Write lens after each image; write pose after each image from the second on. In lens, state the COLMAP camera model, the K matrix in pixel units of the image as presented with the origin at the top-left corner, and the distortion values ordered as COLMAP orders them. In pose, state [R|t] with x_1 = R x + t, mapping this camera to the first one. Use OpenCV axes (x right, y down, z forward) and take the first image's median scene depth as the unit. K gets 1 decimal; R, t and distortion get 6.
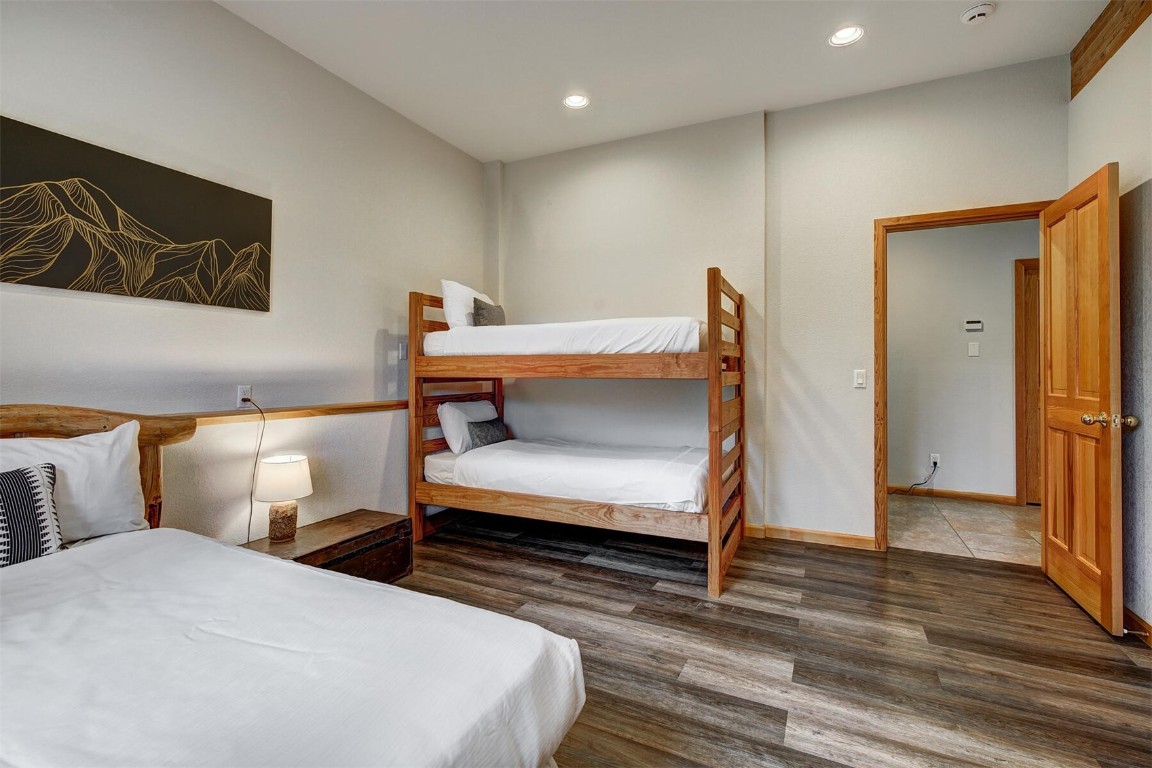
lens RADIAL K [[520.5, 0, 571.8], [0, 520.5, 375.2], [0, 0, 1]] dist [-0.005847, 0.002411]
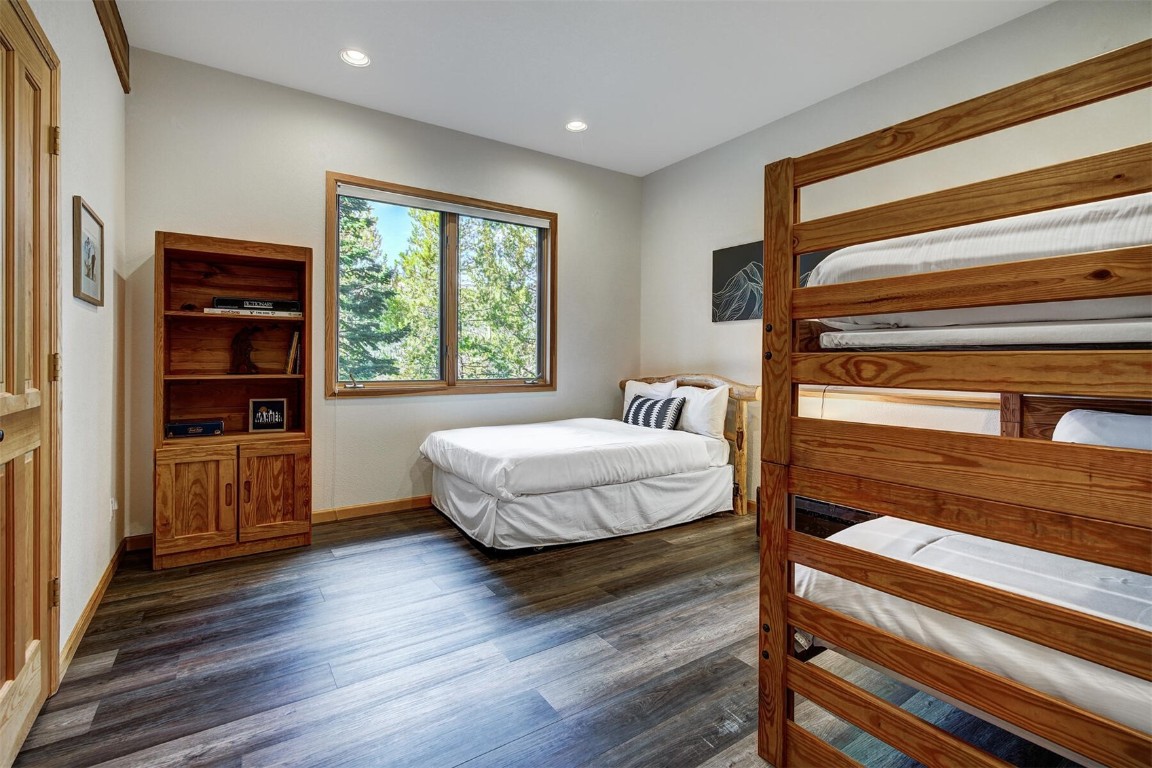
lens RADIAL K [[520.5, 0, 572.9], [0, 520.5, 373.7], [0, 0, 1]] dist [-0.005847, 0.002411]
pose [[-0.500444, 0.011815, -0.865688, 1.084891], [-0.010149, 0.999758, 0.019512, 0.009795], [0.865709, 0.018551, -0.500203, 1.380905]]
